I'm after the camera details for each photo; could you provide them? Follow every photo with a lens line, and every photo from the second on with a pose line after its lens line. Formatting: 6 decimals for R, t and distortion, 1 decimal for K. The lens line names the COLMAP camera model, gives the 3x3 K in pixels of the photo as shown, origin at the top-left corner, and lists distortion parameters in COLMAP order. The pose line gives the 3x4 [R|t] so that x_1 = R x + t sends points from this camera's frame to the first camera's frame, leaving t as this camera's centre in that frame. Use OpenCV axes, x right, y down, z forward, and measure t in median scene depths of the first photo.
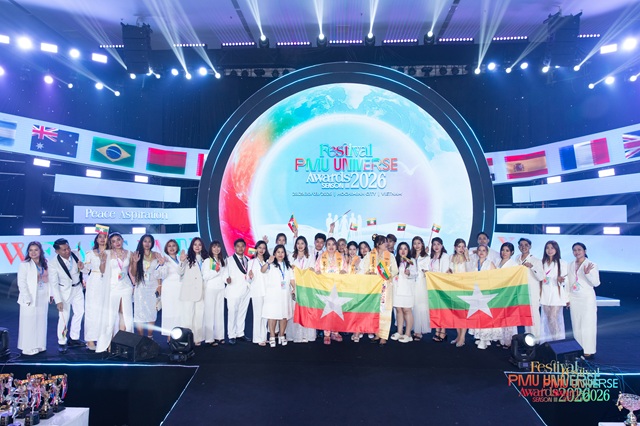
lens RADIAL K [[456.1, 0, 320.0], [0, 456.1, 213.0], [0, 0, 1]] dist [-0.001095, -0.001818]
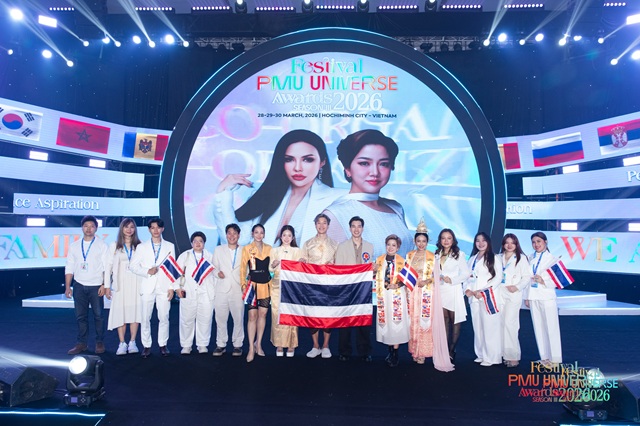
lens RADIAL K [[456.1, 0, 320.0], [0, 456.1, 213.0], [0, 0, 1]] dist [-0.001095, -0.001818]
pose [[0.999763, 0.008626, 0.019985, 0.014222], [-0.008662, 0.999961, 0.001721, 0.014937], [-0.019969, -0.001893, 0.999799, 0.137166]]
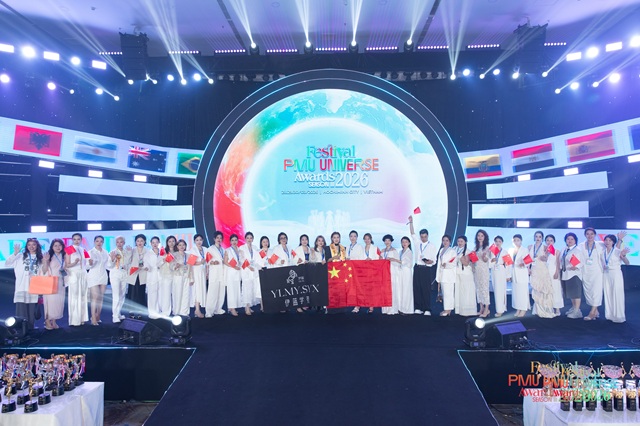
lens RADIAL K [[446.5, 0, 320.0], [0, 446.5, 213.0], [0, 0, 1]] dist [0.000604, 0.001248]
pose [[0.999889, -0.005565, 0.013802, 0.014851], [0.005314, 0.999820, 0.018195, -0.011043], [-0.013901, -0.018119, 0.999739, -0.055406]]
